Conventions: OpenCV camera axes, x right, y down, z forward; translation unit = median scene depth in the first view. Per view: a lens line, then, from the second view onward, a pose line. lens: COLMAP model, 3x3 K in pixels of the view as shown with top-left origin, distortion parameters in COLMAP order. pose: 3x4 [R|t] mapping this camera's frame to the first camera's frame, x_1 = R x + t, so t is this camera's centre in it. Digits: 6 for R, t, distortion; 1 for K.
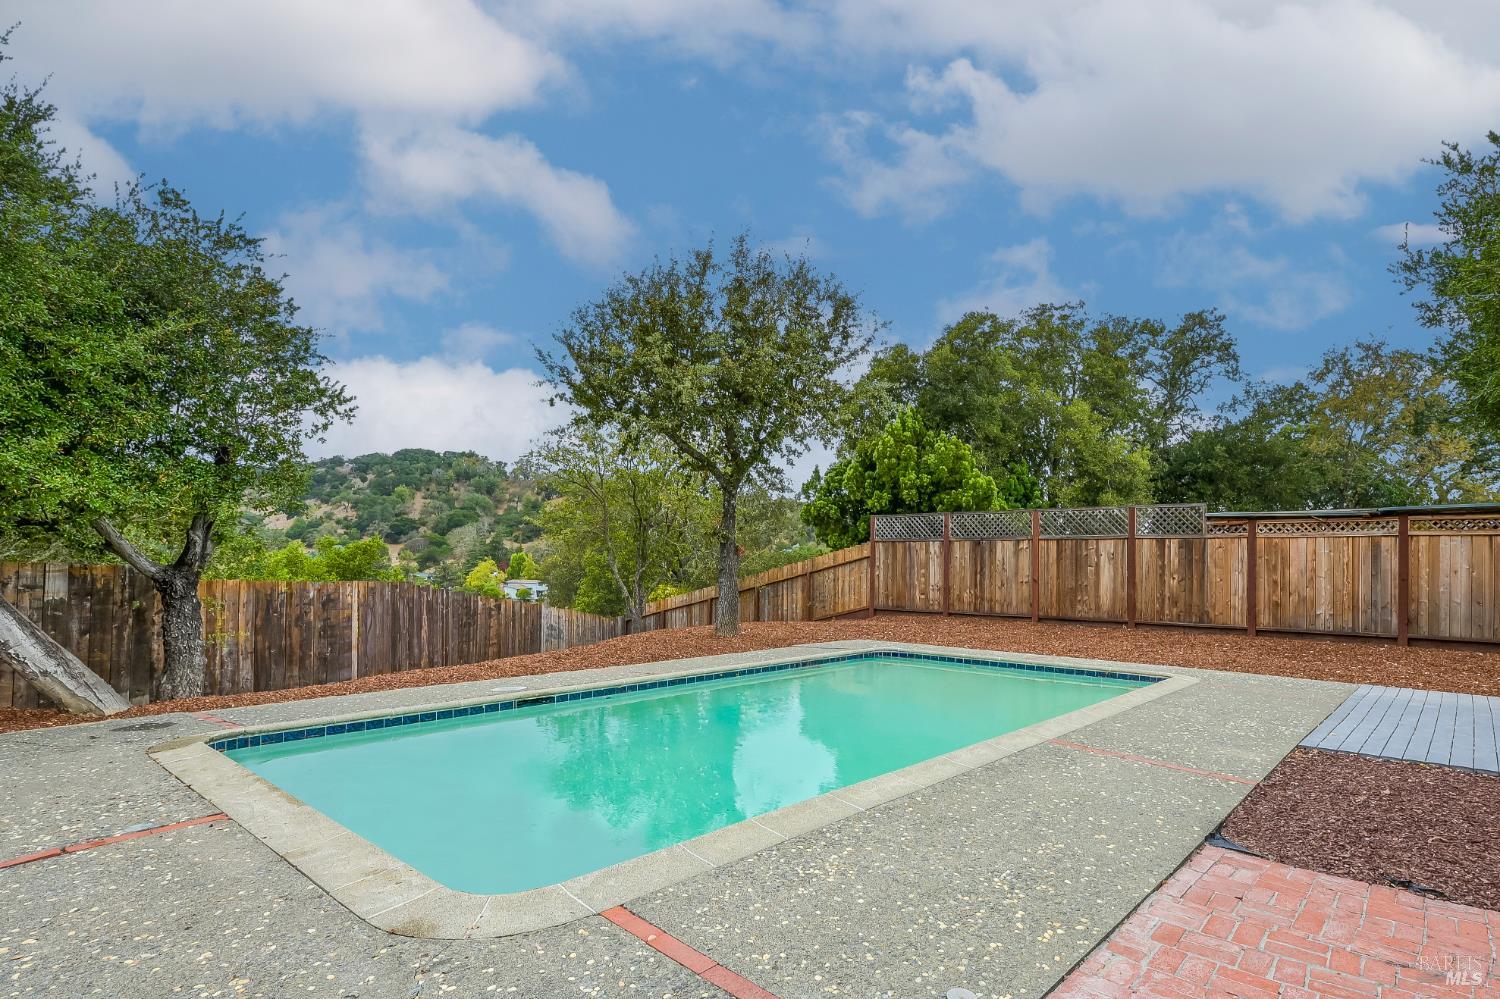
lens RADIAL K [[638.3, 0, 750.5], [0, 638.3, 486.0], [0, 0, 1]] dist [-0.001782, 0.000004]
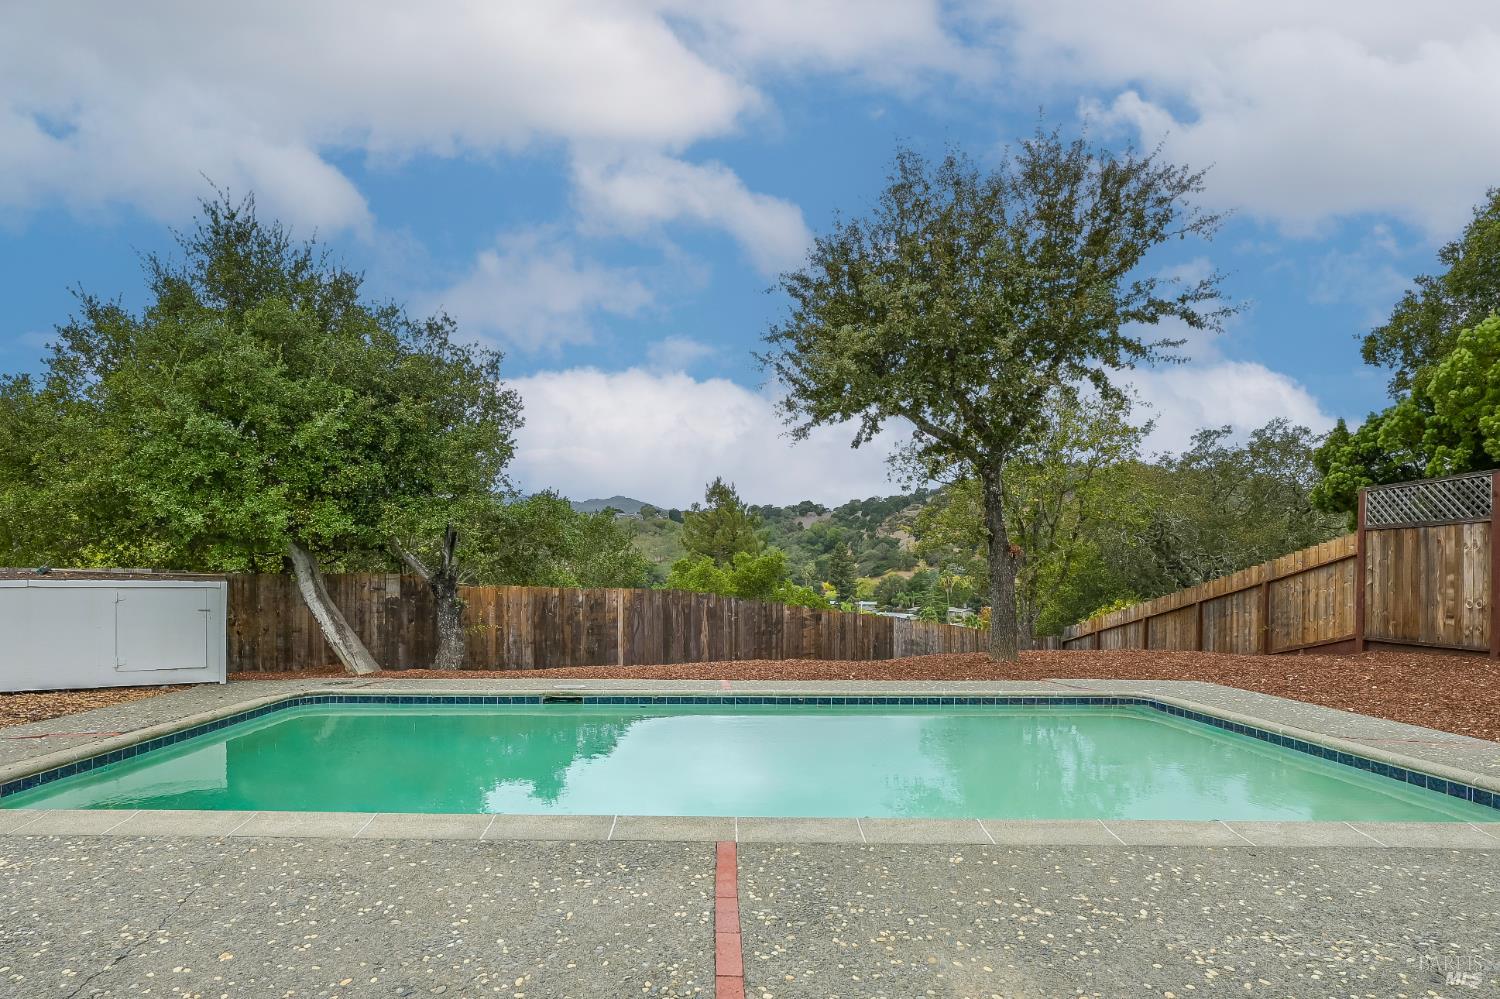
lens RADIAL K [[686.3, 0, 751.6], [0, 686.3, 513.0], [0, 0, 1]] dist [-0.000586, -0.000035]
pose [[0.738694, -0.072100, -0.670173, 0.269722], [0.090864, 0.995839, -0.006982, 0.029130], [0.667888, -0.055737, 0.742172, 0.162035]]
